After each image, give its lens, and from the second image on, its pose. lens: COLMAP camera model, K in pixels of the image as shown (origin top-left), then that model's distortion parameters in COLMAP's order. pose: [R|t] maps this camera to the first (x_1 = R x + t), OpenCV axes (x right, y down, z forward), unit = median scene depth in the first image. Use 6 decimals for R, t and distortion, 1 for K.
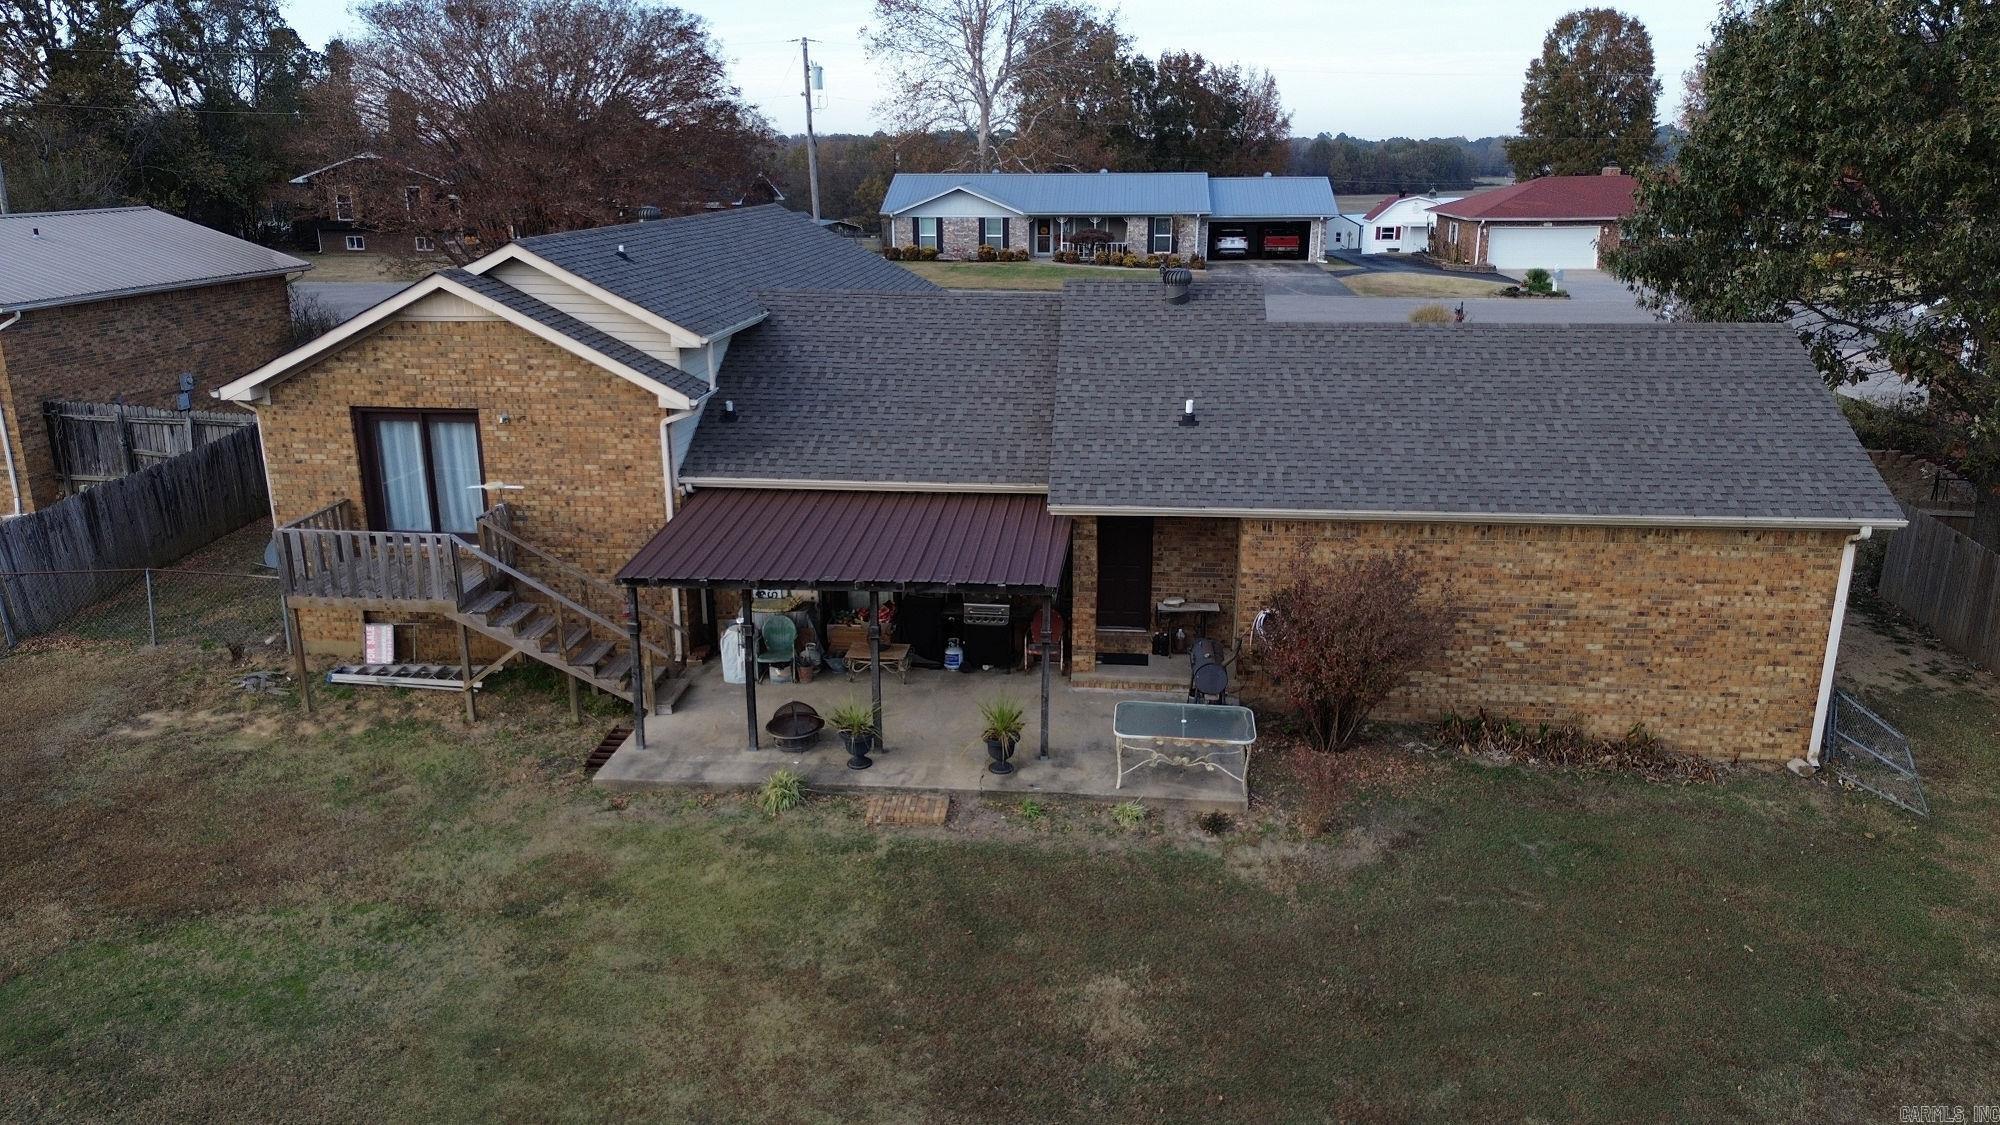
lens RADIAL K [[1412.2, 0, 1000.0], [0, 1412.2, 562.5], [0, 0, 1]] dist [0.078196, -0.094185]
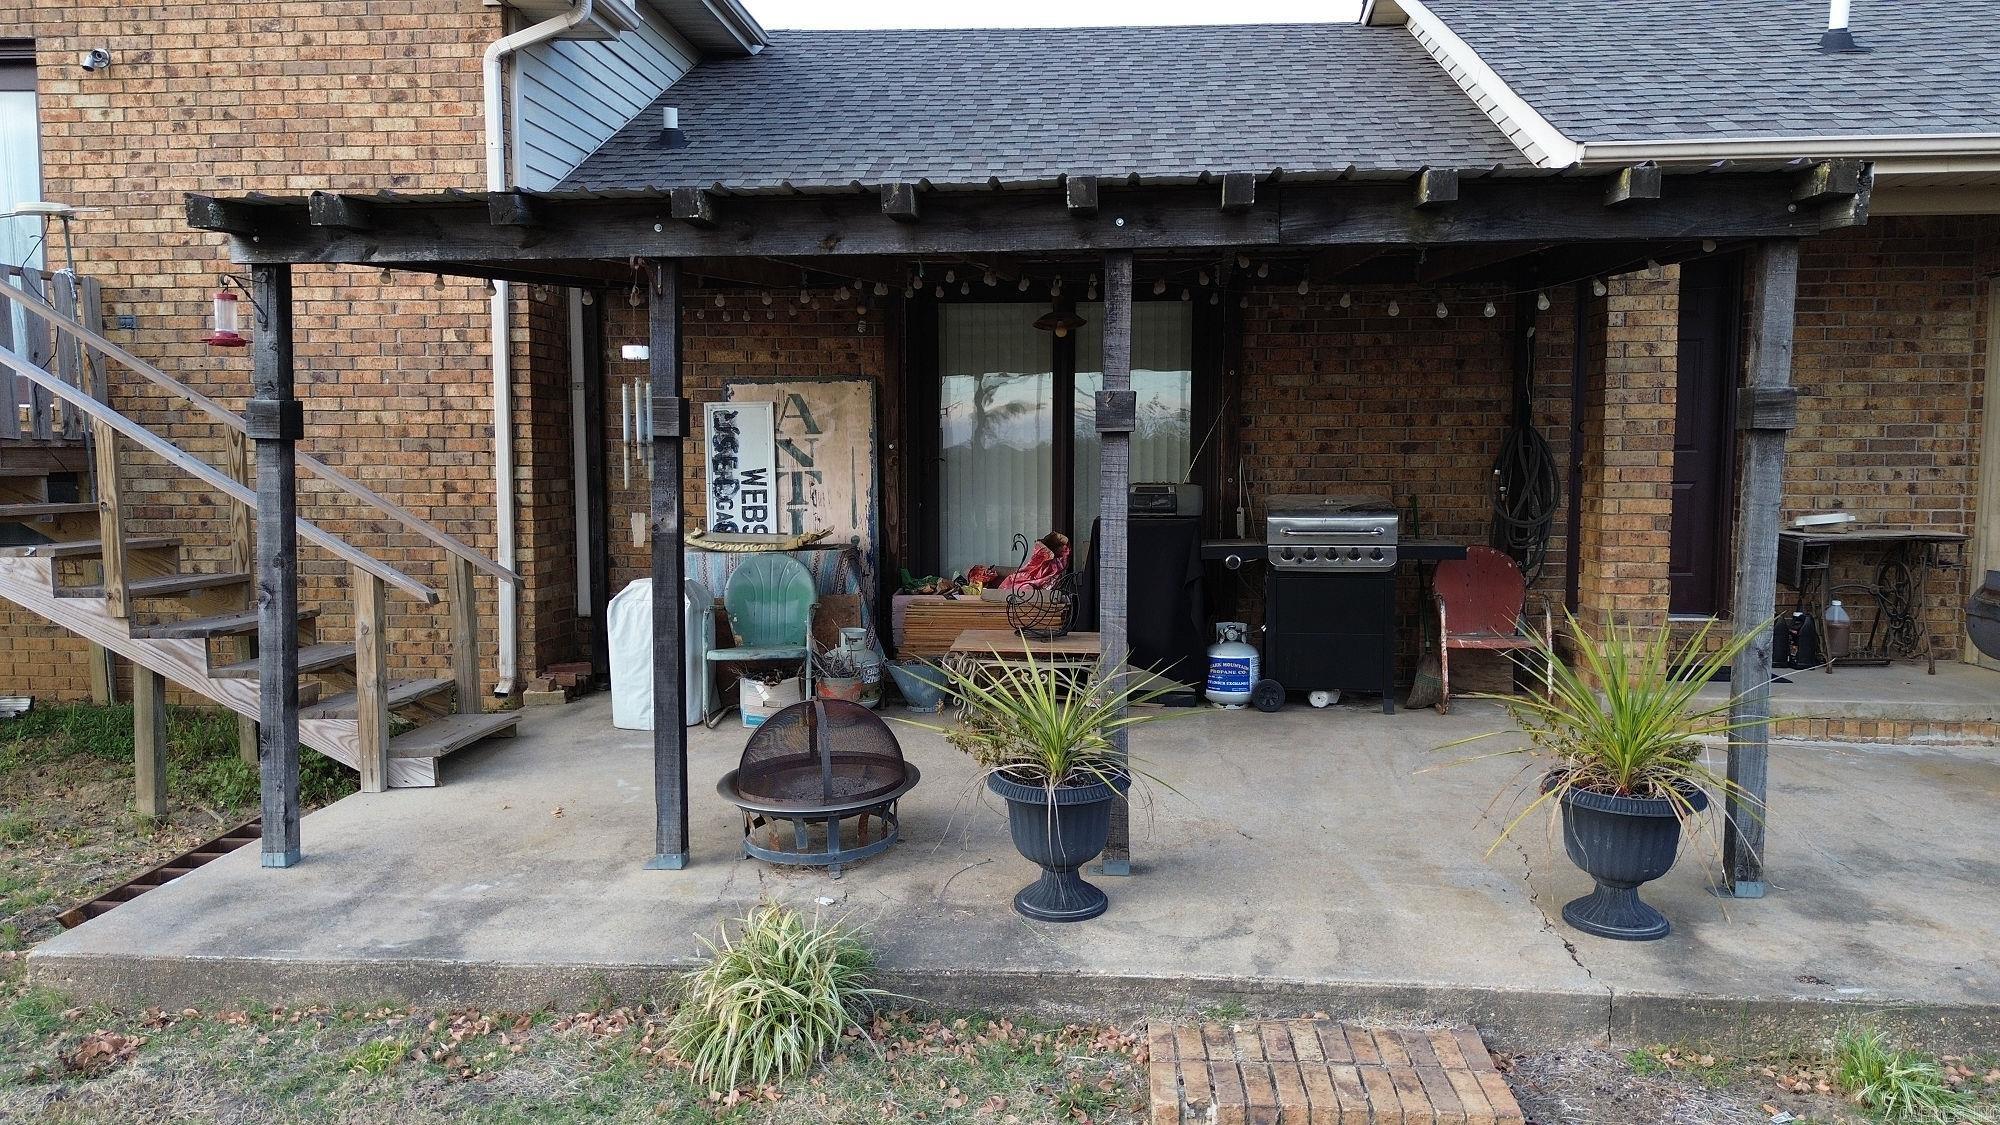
lens RADIAL K [[1412.2, 0, 1000.0], [0, 1412.2, 562.5], [0, 0, 1]] dist [0.078196, -0.094185]
pose [[0.999902, 0.006917, 0.012205, -0.109814], [-0.004284, 0.978990, -0.203864, 0.128406], [-0.013359, 0.203791, 0.978923, 0.694687]]
